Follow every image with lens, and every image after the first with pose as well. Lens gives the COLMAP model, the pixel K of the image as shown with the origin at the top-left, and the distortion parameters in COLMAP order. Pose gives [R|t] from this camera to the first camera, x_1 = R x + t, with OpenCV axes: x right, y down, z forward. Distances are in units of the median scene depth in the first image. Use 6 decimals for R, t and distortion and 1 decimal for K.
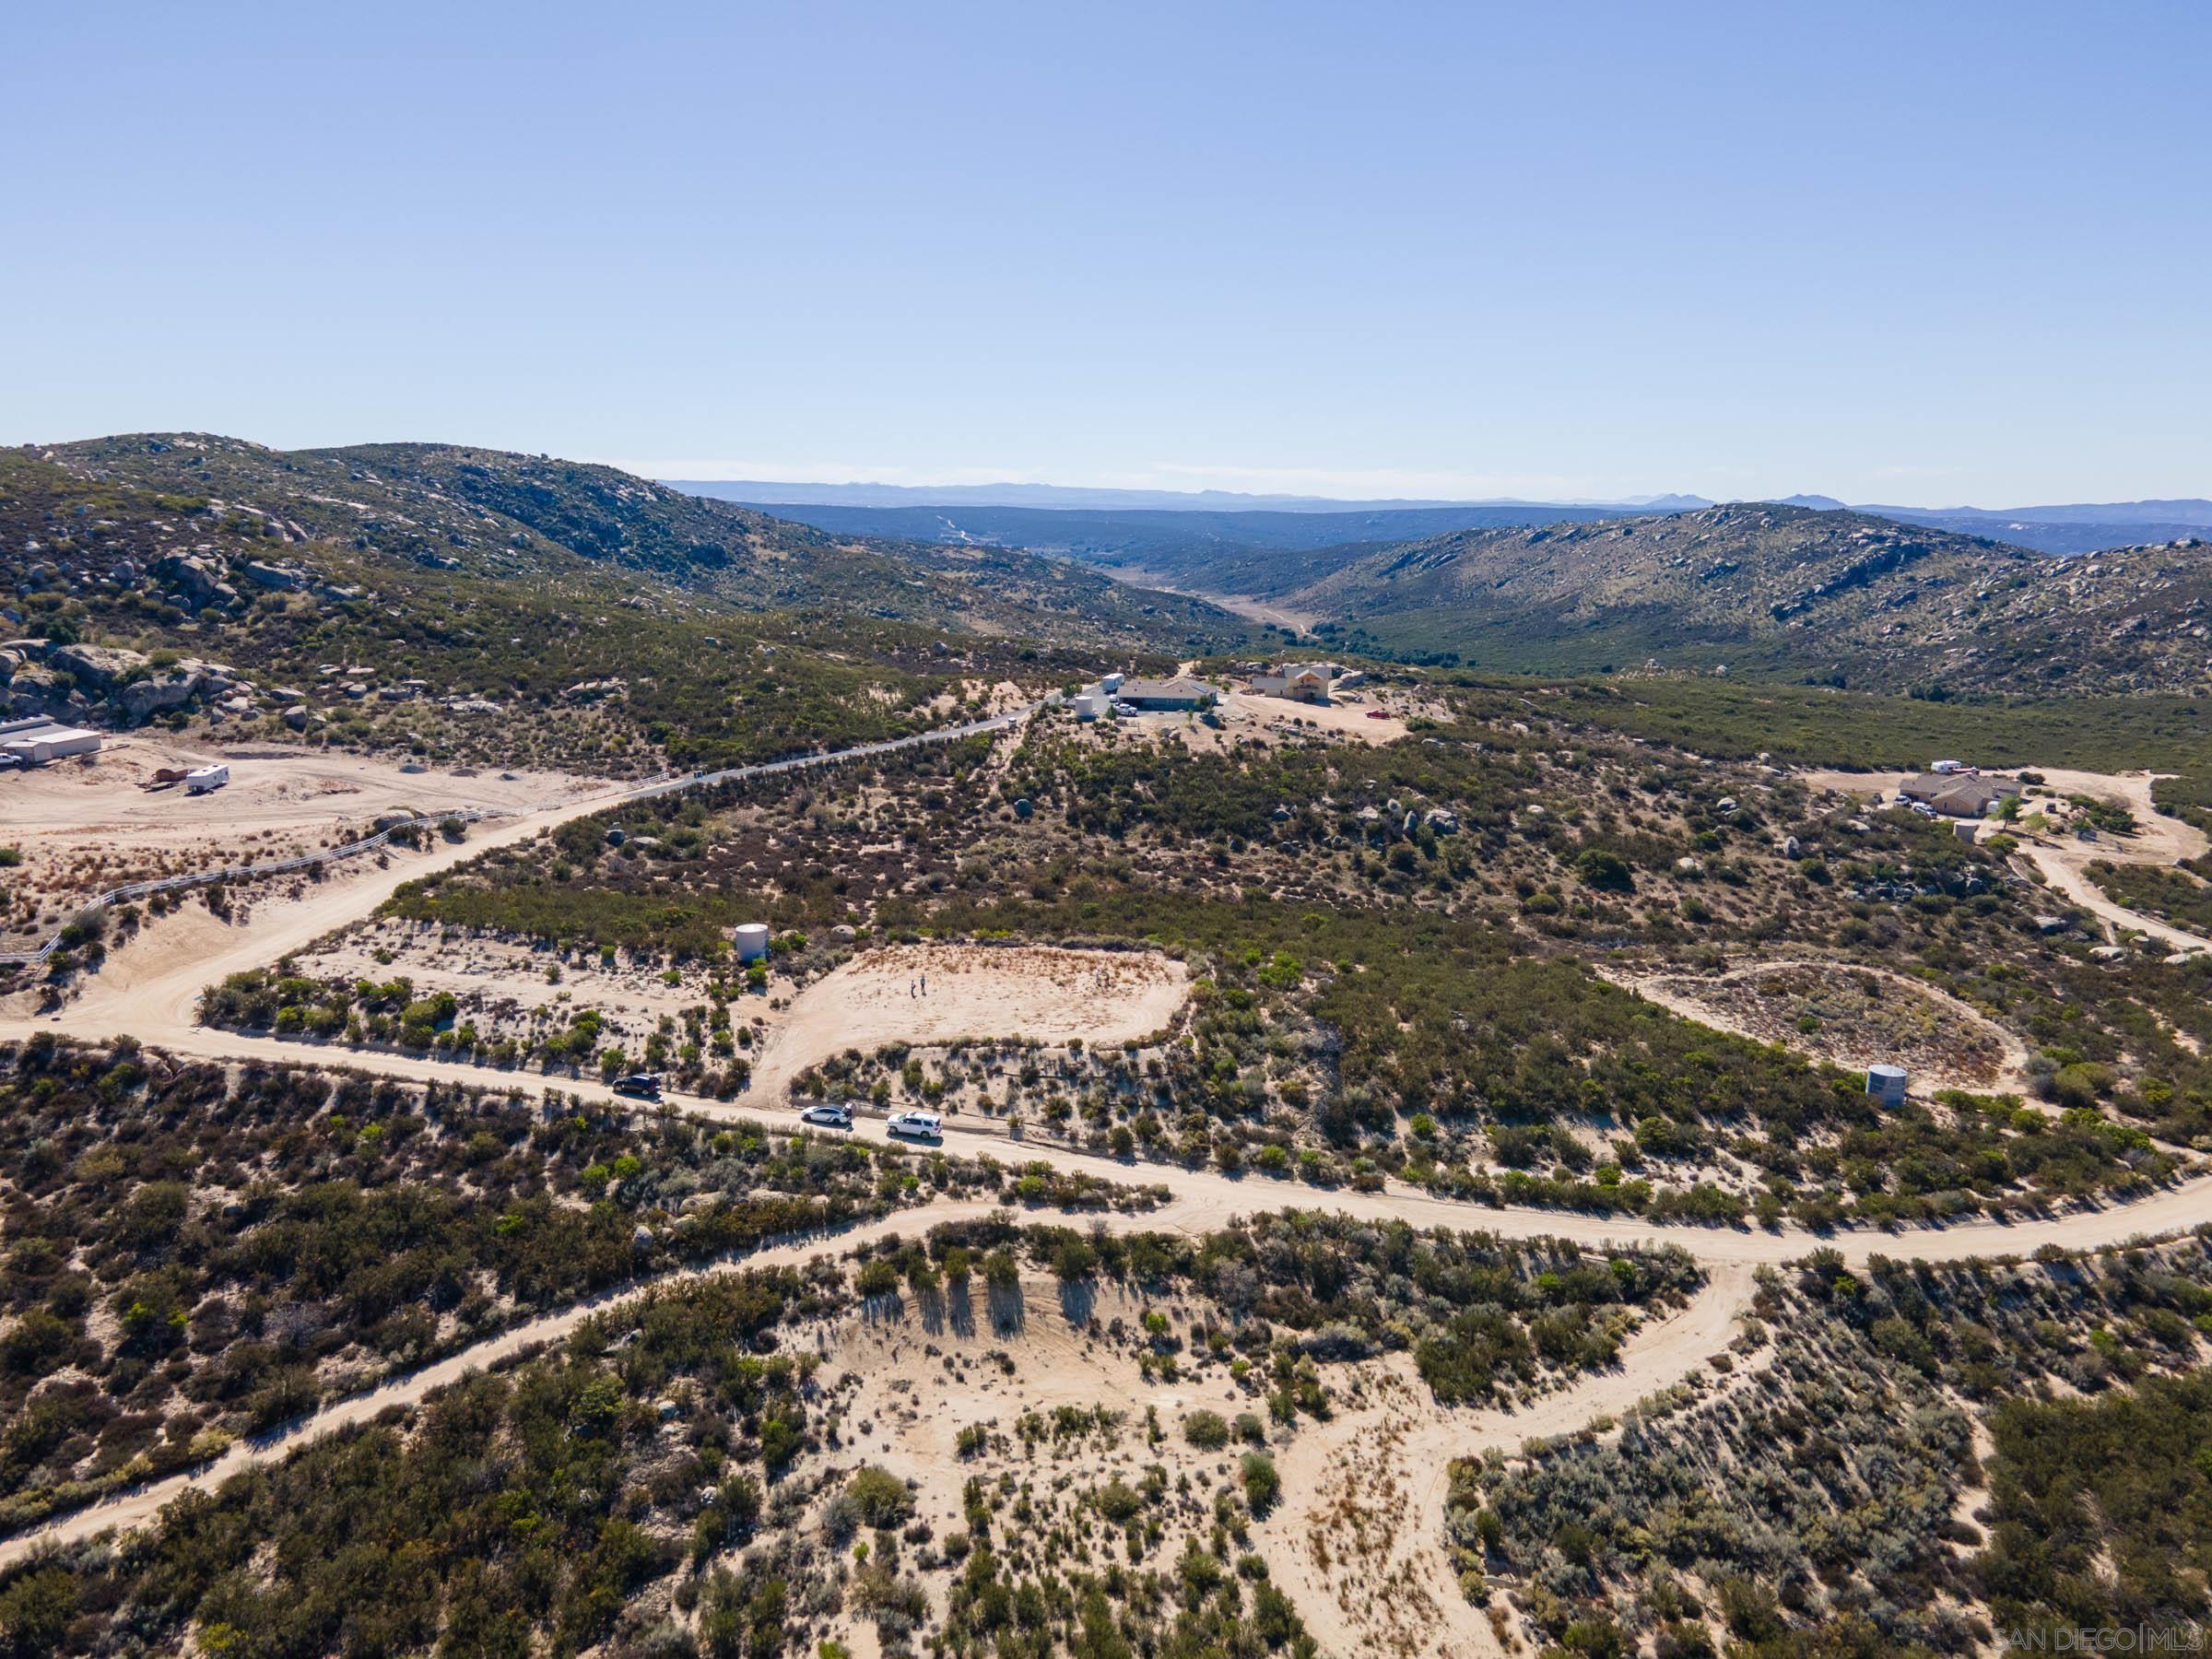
lens RADIAL K [[1597.6, 0, 1116.9], [0, 1597.6, 832.7], [0, 0, 1]] dist [0.036859, 0.009680]
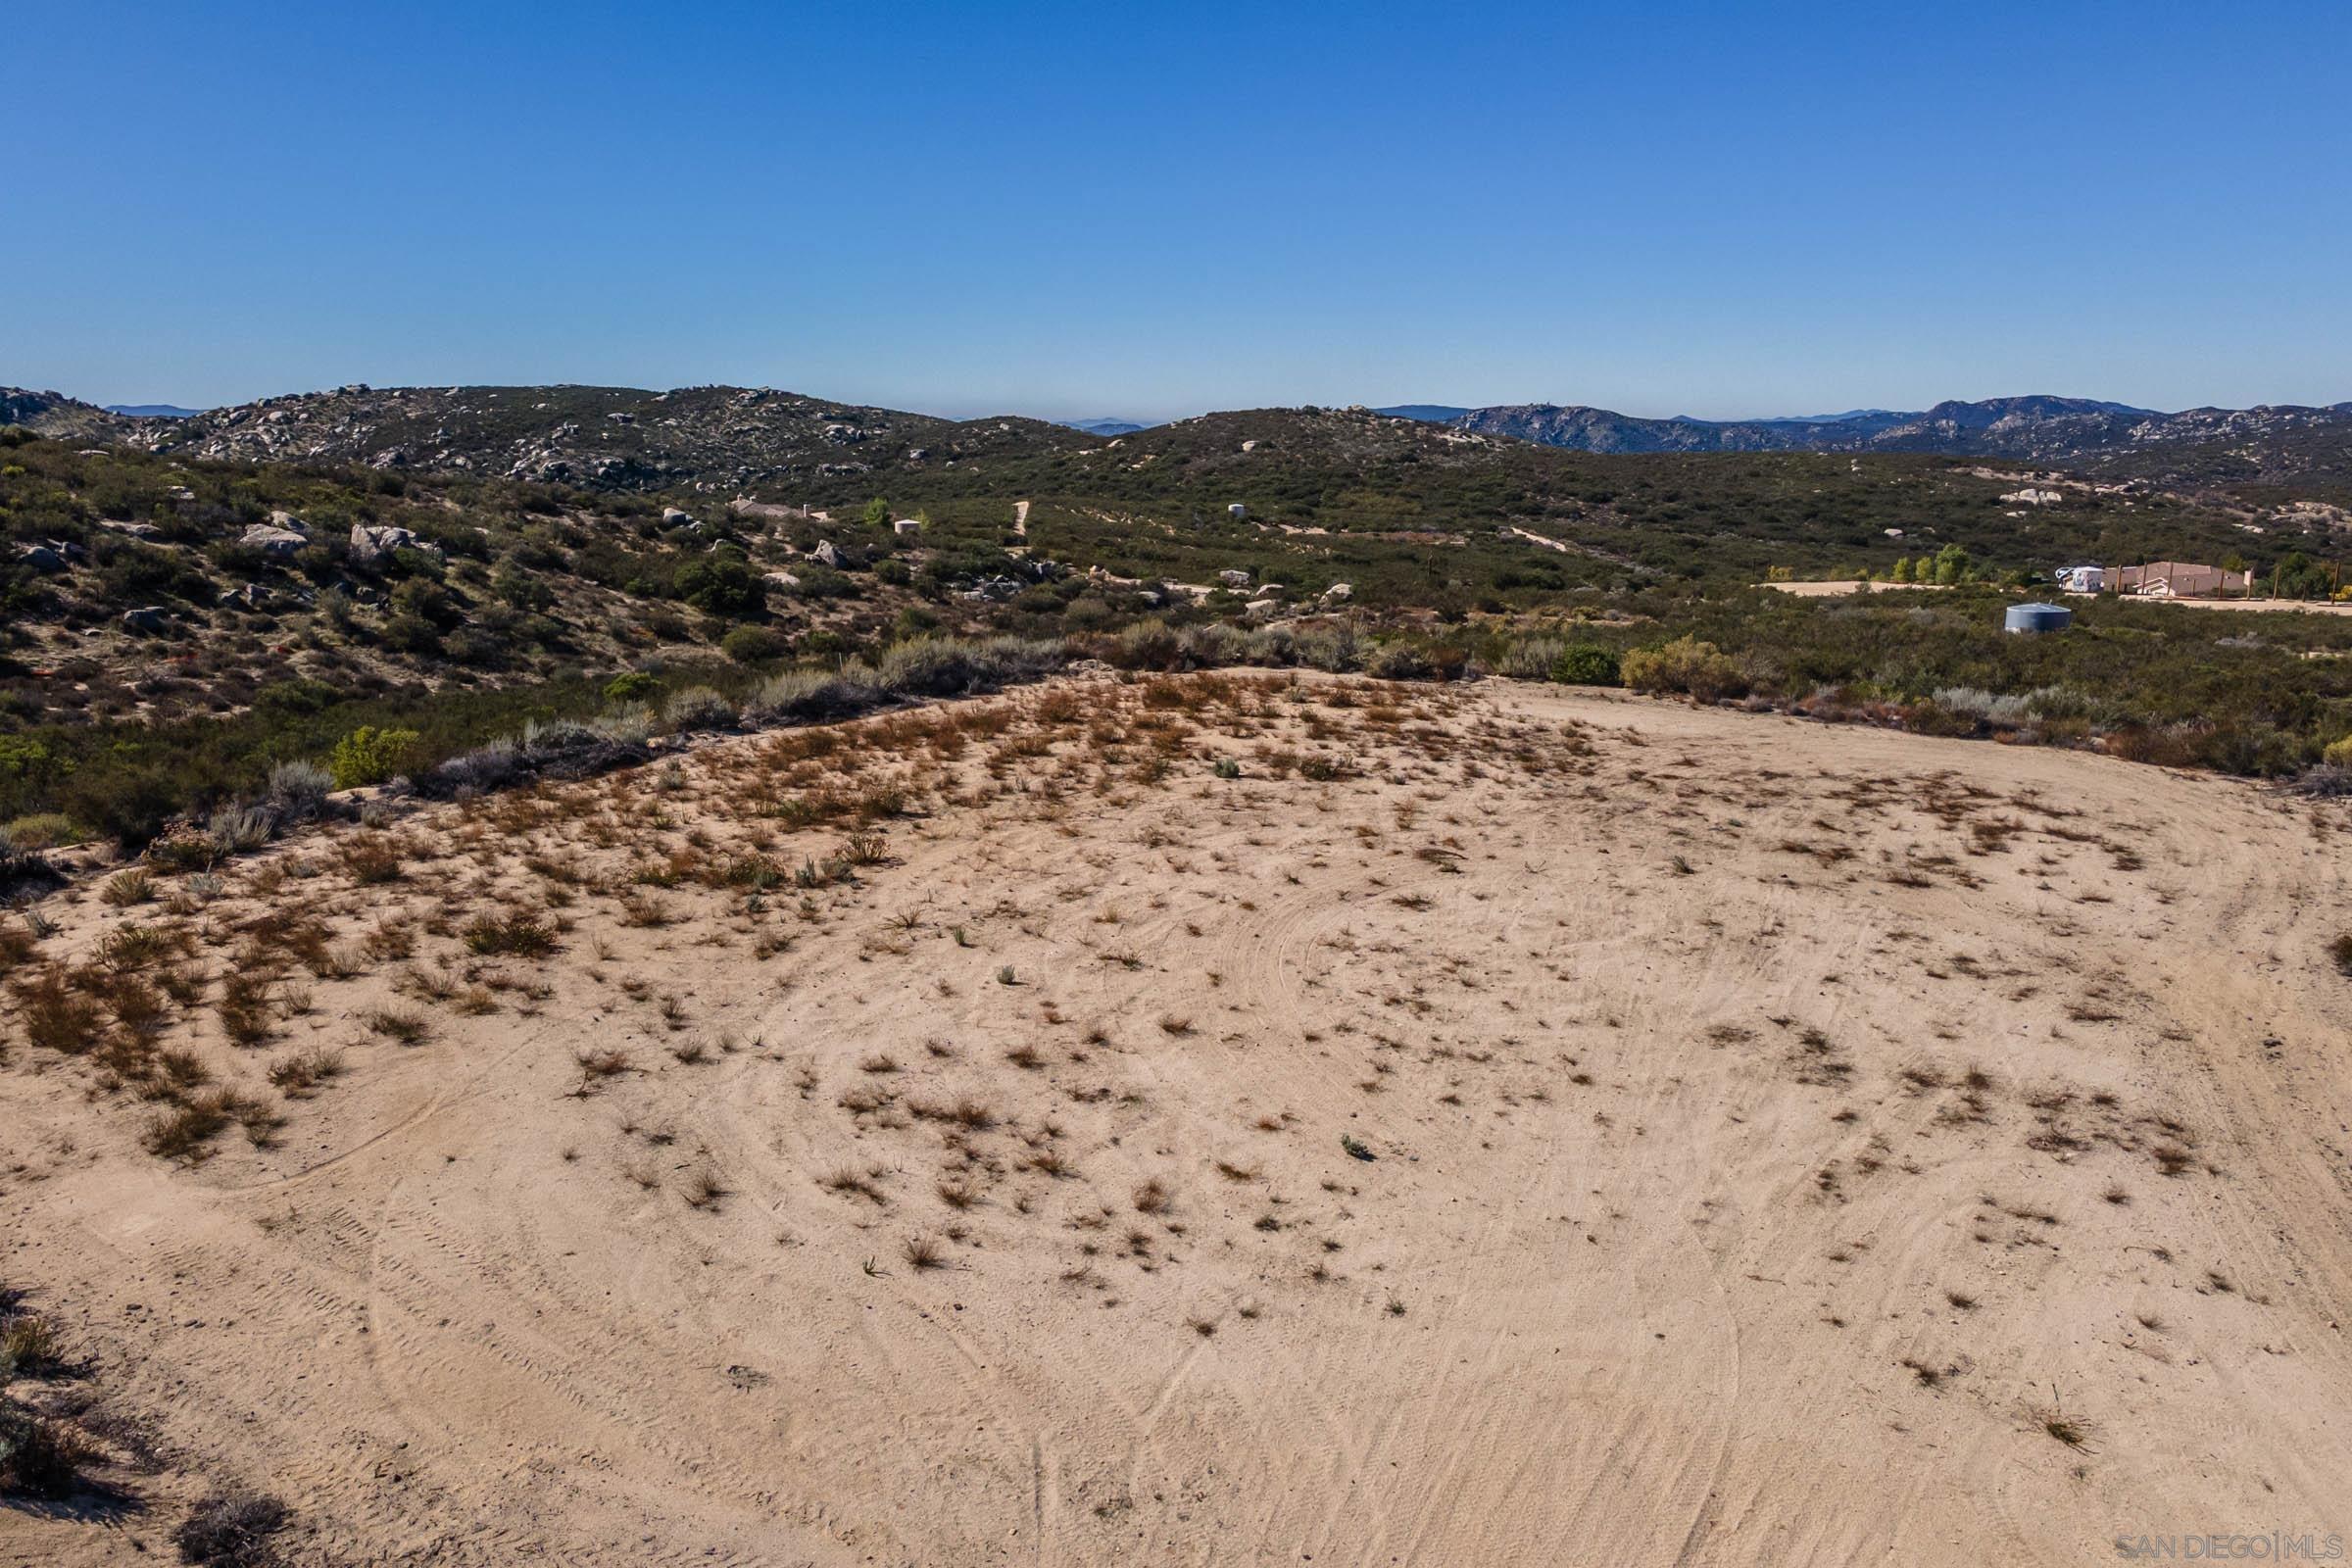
lens RADIAL K [[1705.6, 0, 1166.2], [0, 1705.6, 784.2], [0, 0, 1]] dist [0.024403, 0.022925]
pose [[0.453531, -0.198005, 0.868967, -0.033772], [0.188283, 0.974289, 0.123735, 0.008597], [-0.871125, 0.107495, 0.479151, 0.122737]]
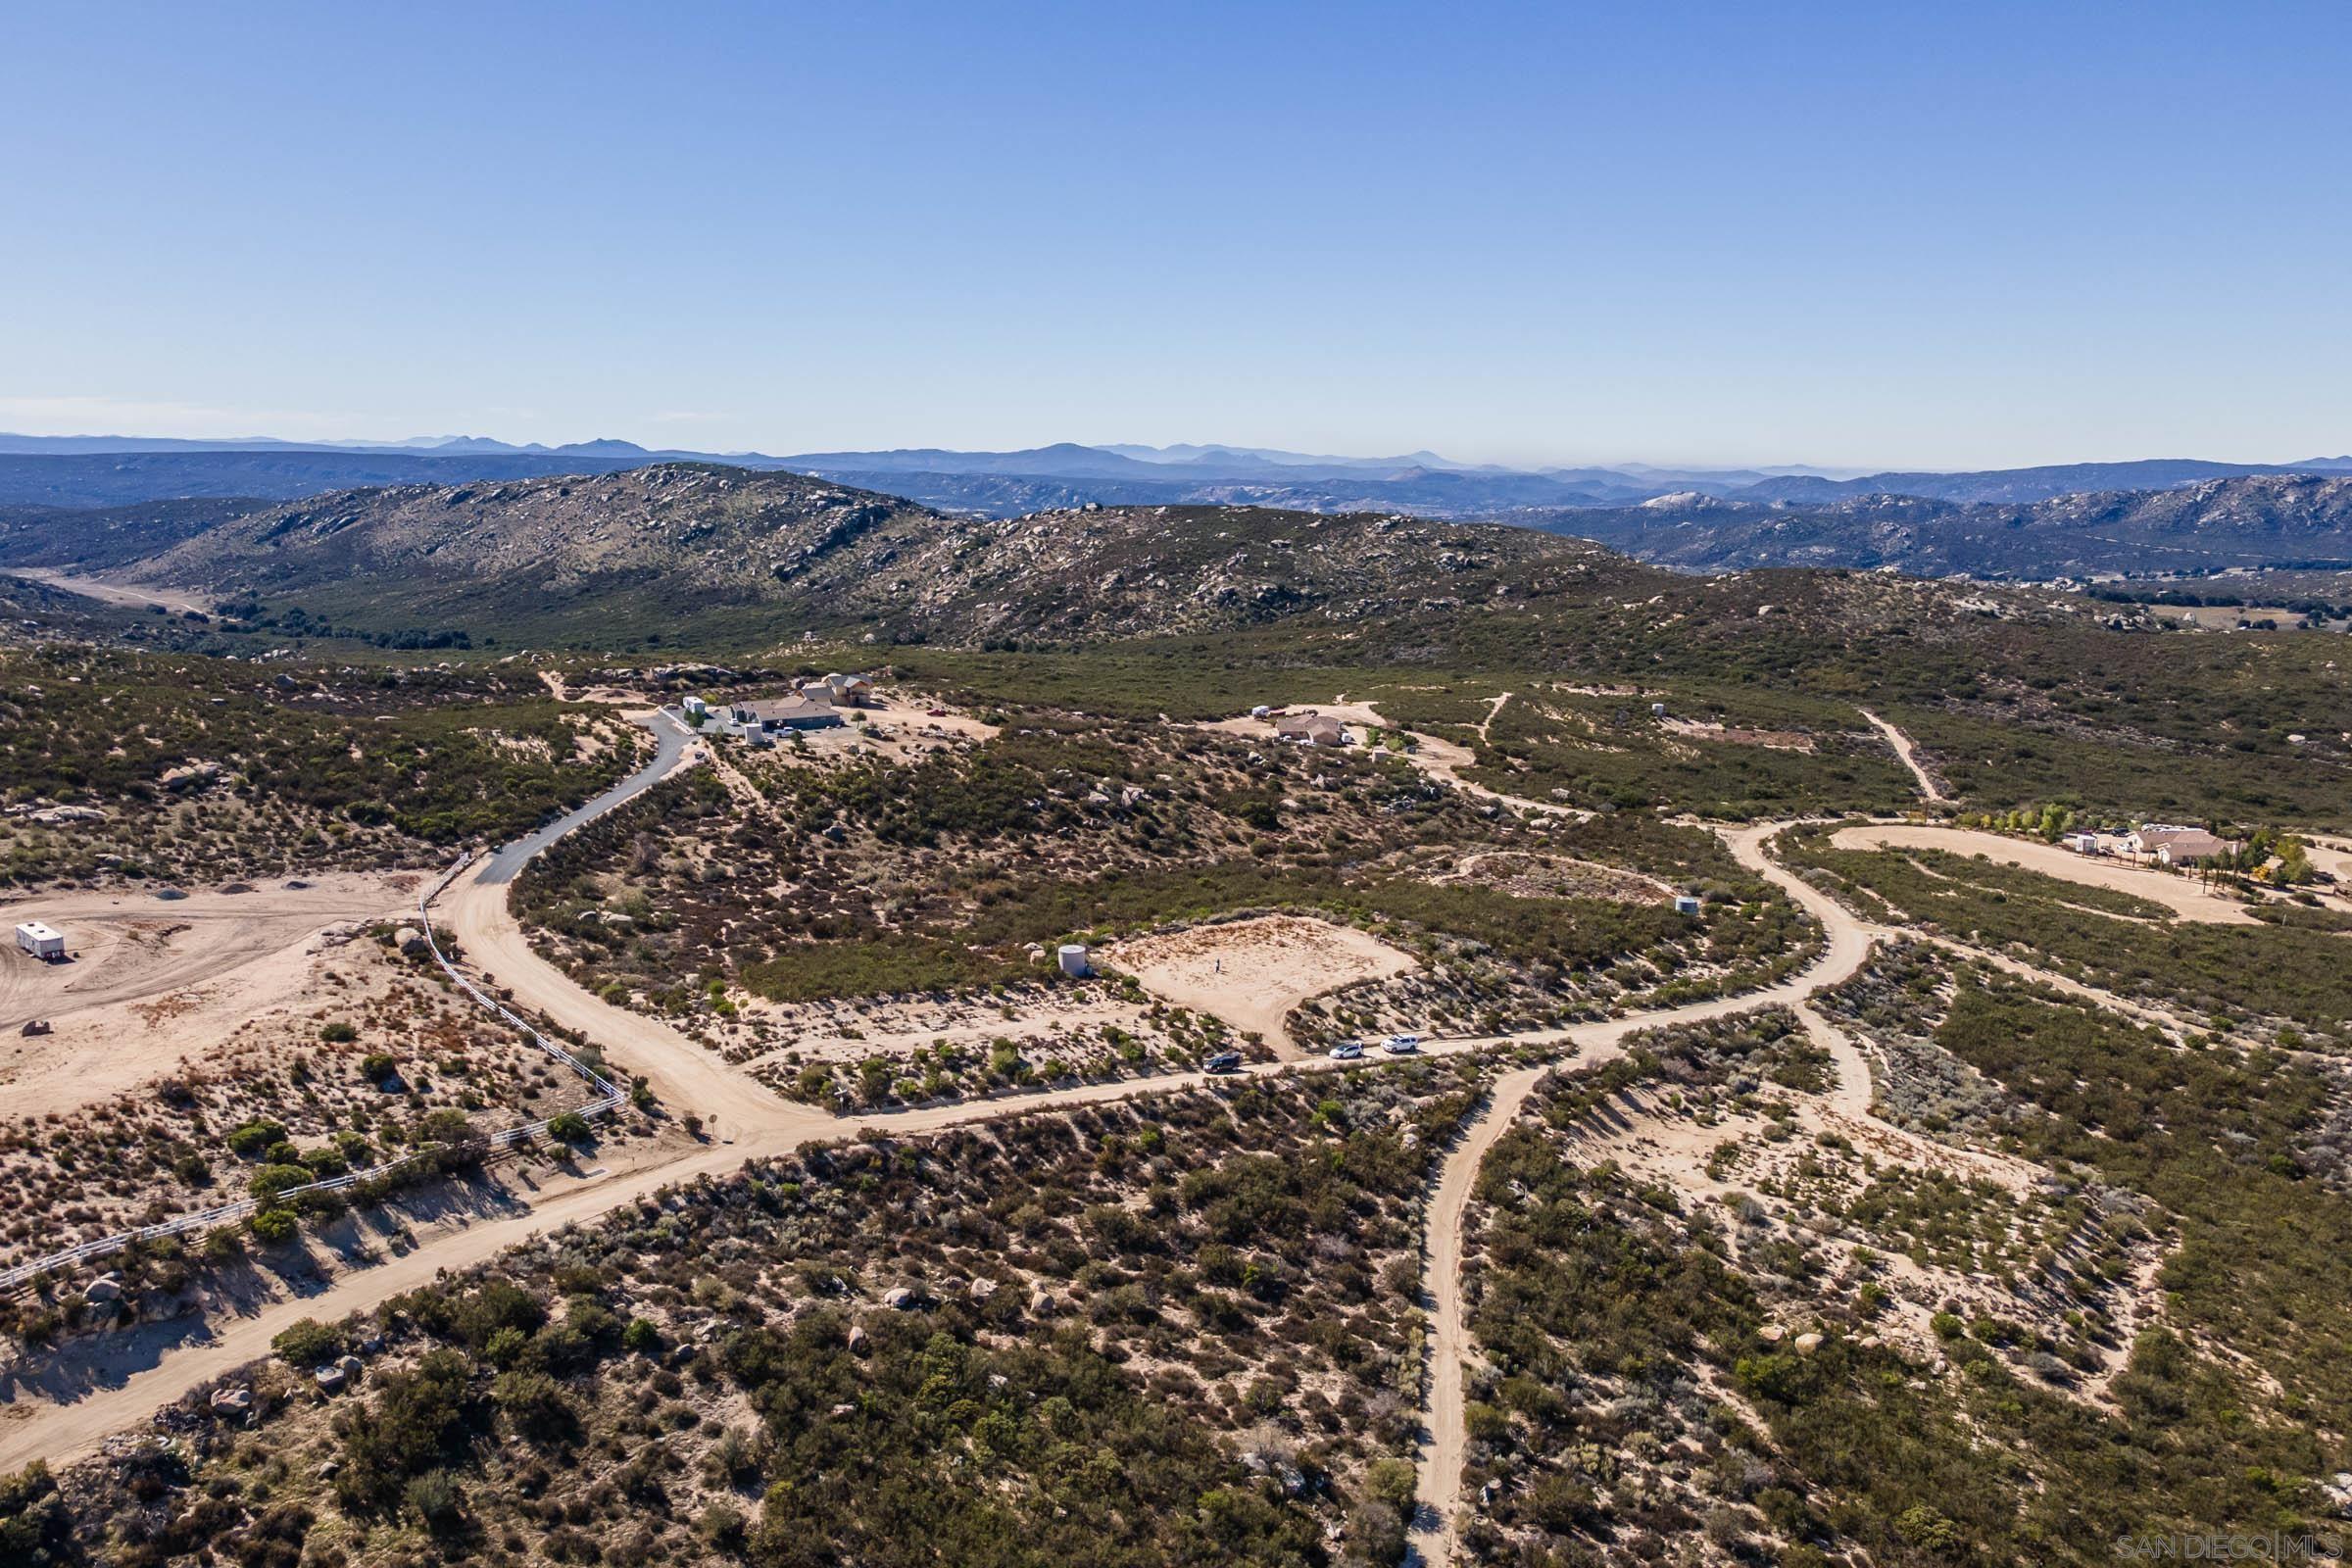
lens RADIAL K [[1705.6, 0, 1170.0], [0, 1705.6, 780.3], [0, 0, 1]] dist [0.024403, 0.022925]
pose [[0.751465, -0.123508, 0.648109, -0.136642], [0.129180, 0.990852, 0.039042, -0.014579], [-0.647003, 0.054384, 0.760546, -0.002262]]
